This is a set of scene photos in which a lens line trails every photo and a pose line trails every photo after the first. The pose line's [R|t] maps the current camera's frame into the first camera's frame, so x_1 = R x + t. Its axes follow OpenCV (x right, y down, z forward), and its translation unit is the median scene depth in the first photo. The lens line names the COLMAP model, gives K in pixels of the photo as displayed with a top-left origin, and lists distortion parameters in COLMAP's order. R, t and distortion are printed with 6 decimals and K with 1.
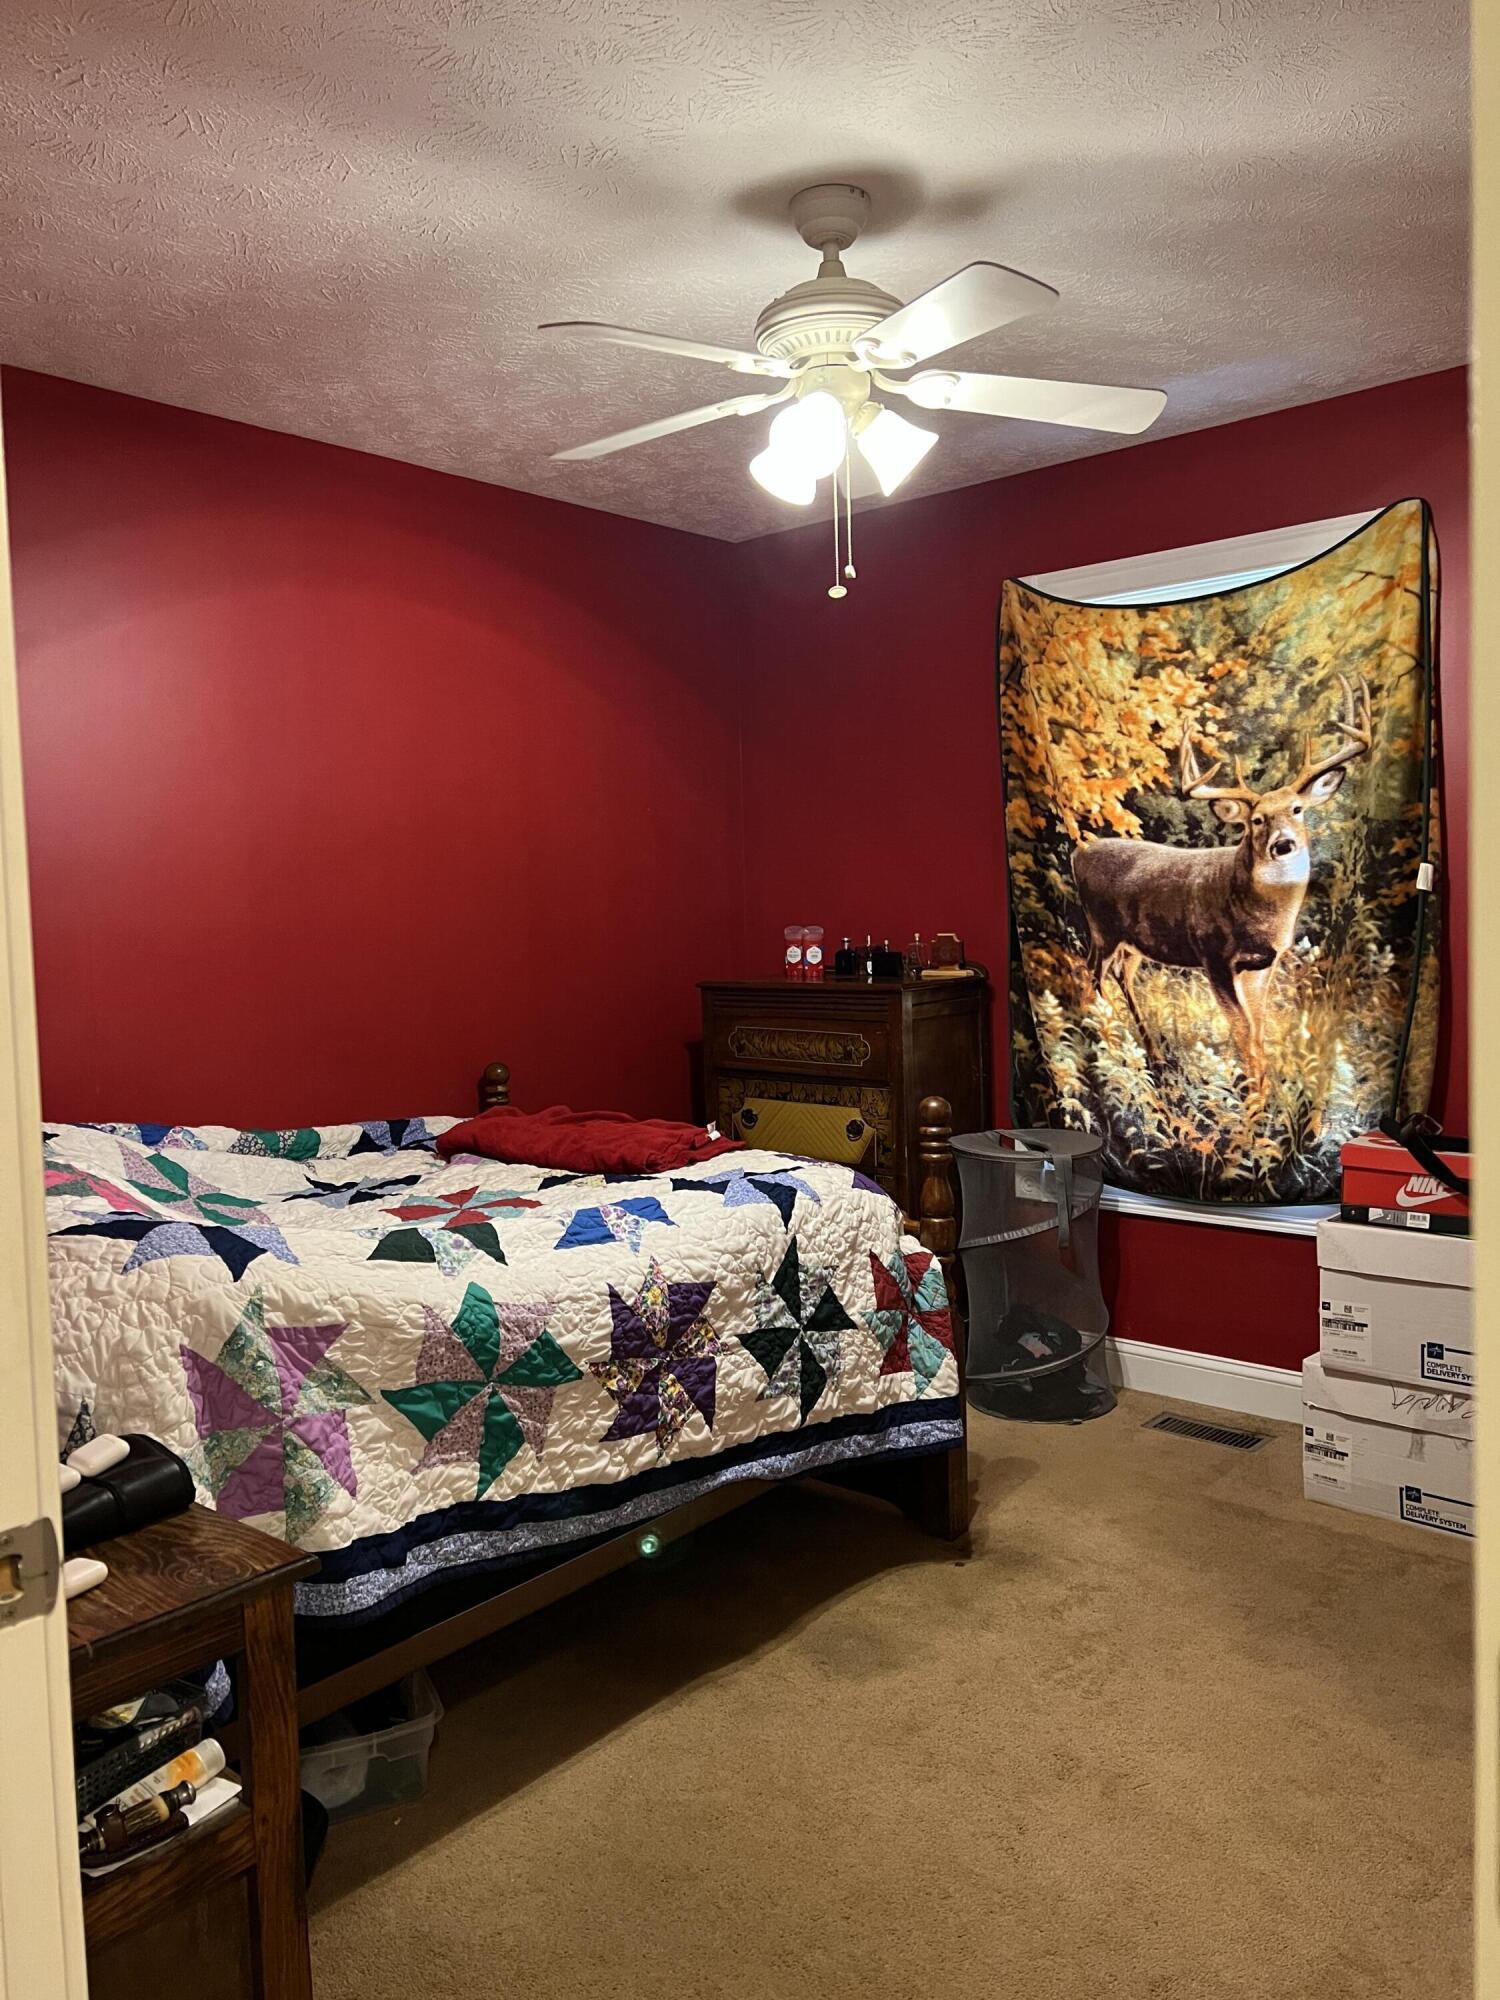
lens RADIAL K [[1527.4, 0, 739.8], [0, 1527.4, 1009.4], [0, 0, 1]] dist [0.053231, -0.056309]
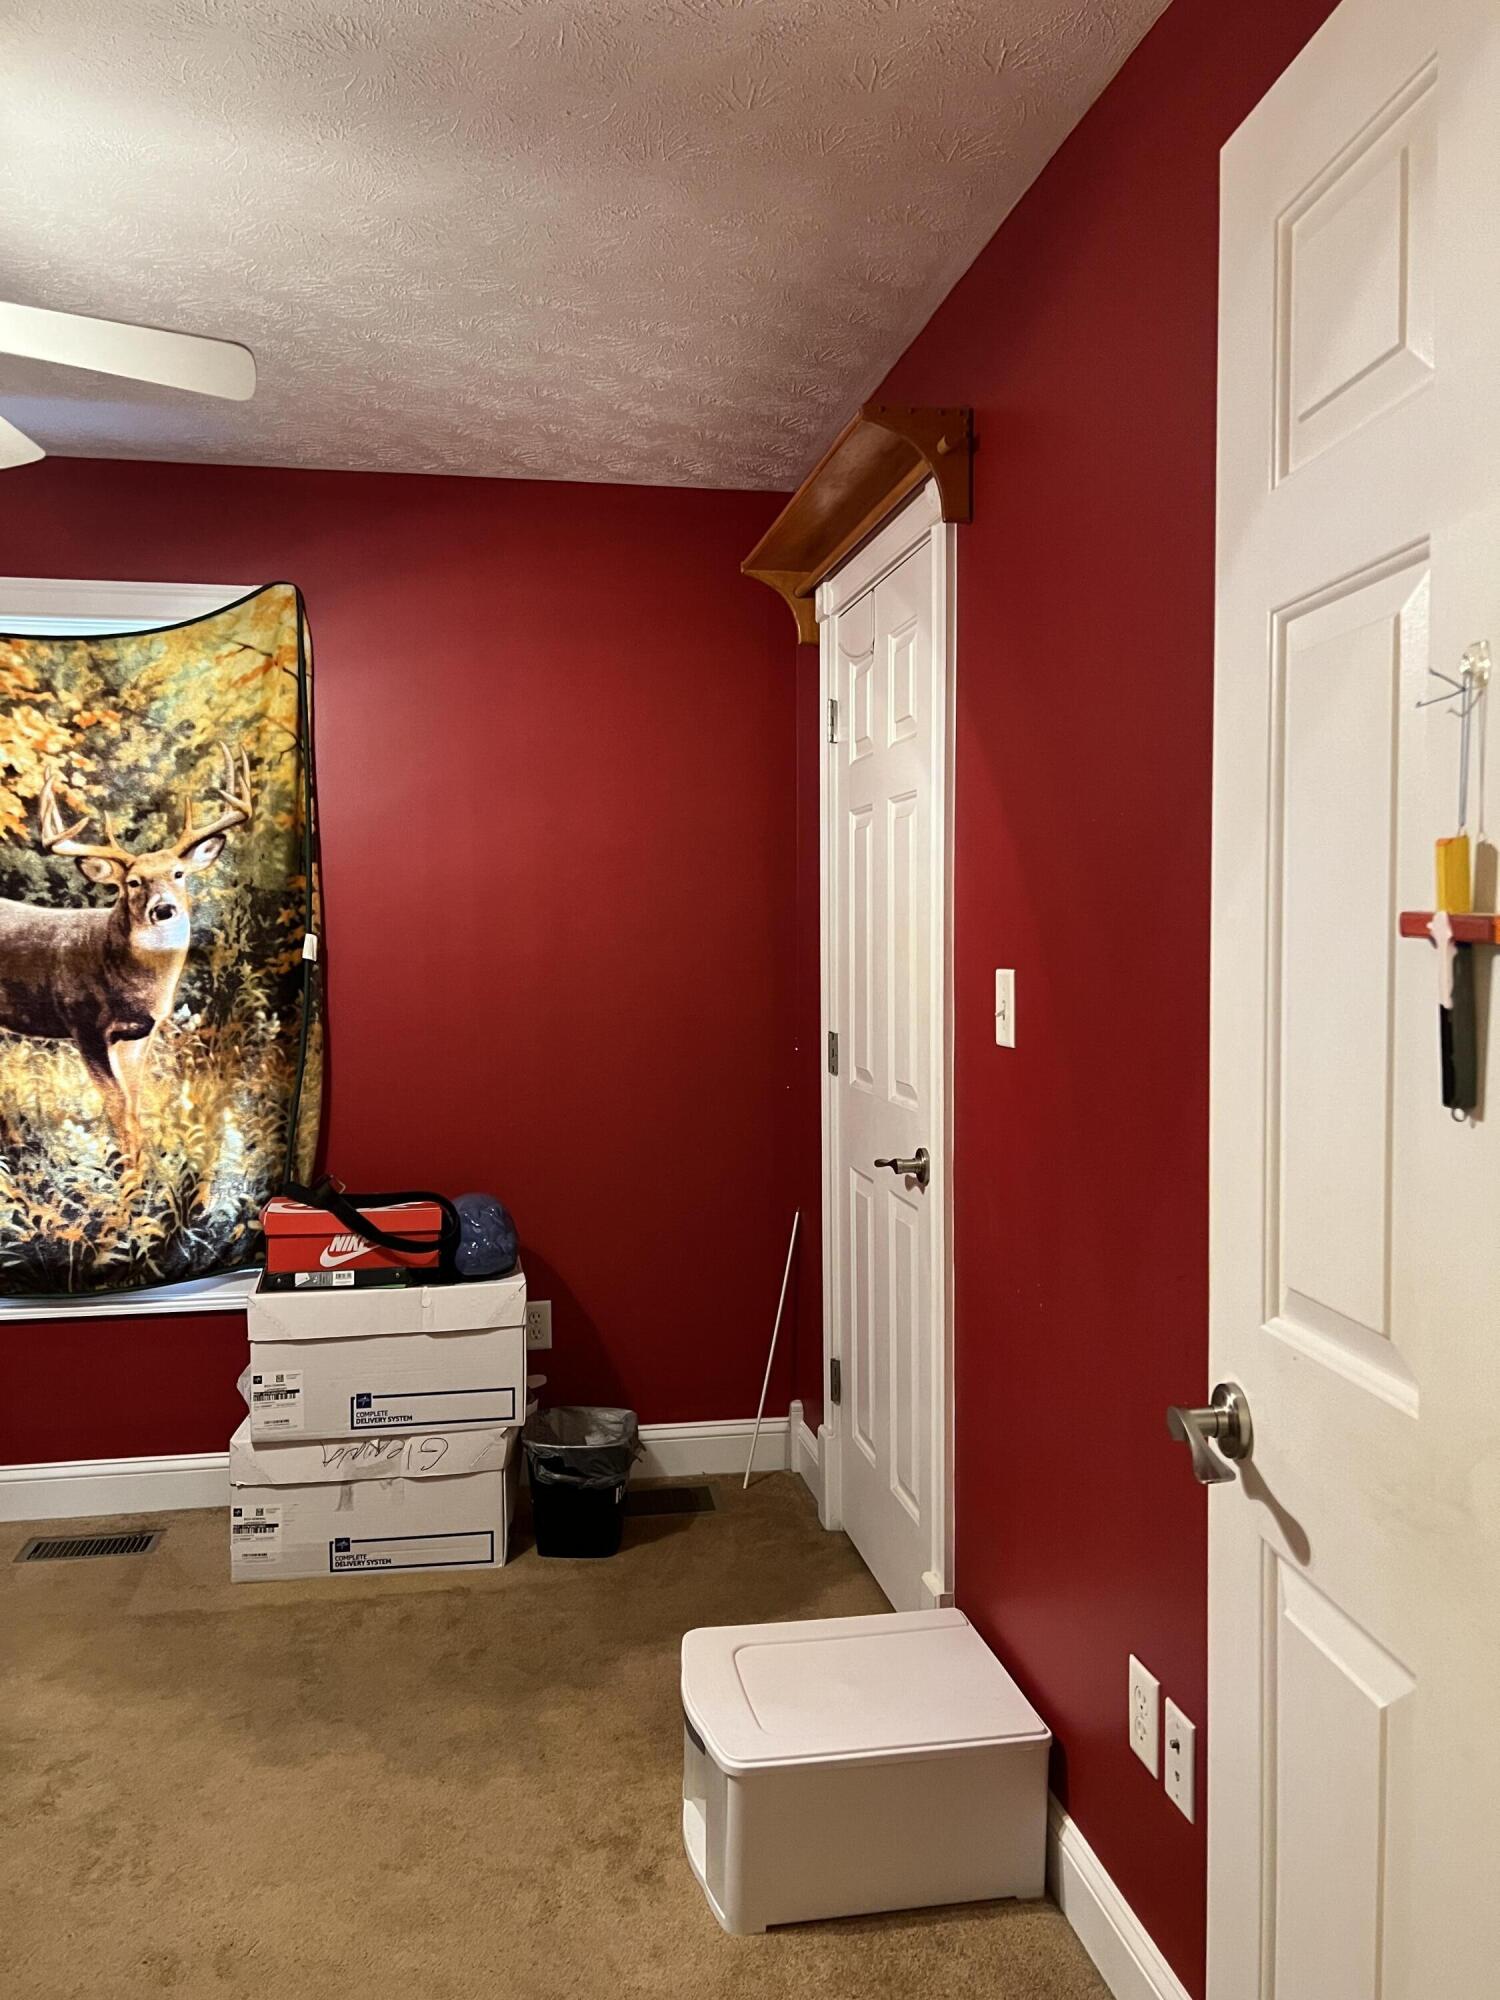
lens RADIAL K [[1527.4, 0, 740.7], [0, 1527.4, 1007.9], [0, 0, 1]] dist [0.053231, -0.056309]
pose [[0.626258, -0.015745, 0.779457, -0.176680], [0.038935, 0.999180, -0.011099, -0.021298], [-0.778643, 0.037299, 0.626357, 0.120367]]
